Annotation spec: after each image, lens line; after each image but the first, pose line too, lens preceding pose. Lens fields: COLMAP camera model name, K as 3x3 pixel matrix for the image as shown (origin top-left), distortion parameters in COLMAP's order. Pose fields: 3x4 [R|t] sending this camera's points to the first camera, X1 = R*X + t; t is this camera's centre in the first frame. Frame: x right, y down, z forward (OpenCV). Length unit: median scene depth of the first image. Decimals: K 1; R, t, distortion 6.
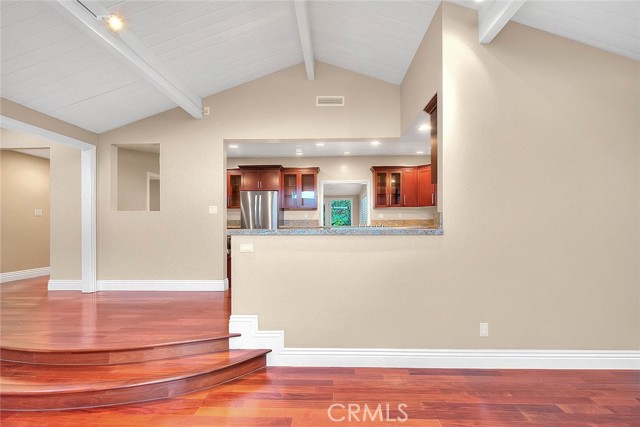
lens RADIAL K [[274.0, 0, 320.0], [0, 274.0, 213.5], [0, 0, 1]] dist [-0.000149, -0.000022]
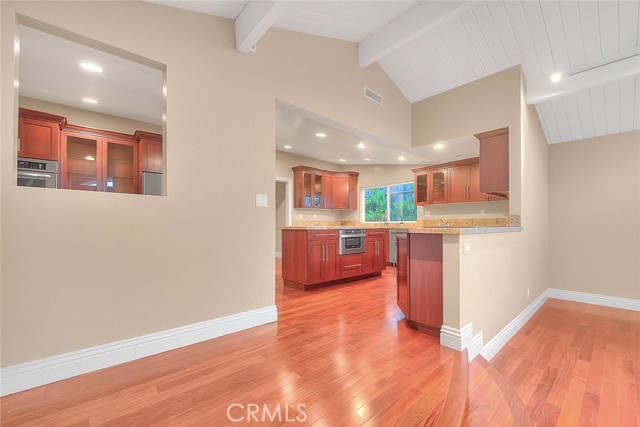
lens RADIAL K [[272.3, 0, 308.8], [0, 272.3, 222.0], [0, 0, 1]] dist [-0.000280, -0.000070]
pose [[0.725287, 0.014082, 0.688303, -0.476655], [-0.031219, 0.999435, 0.012449, 0.016503], [-0.687739, -0.030517, 0.725316, 0.274287]]
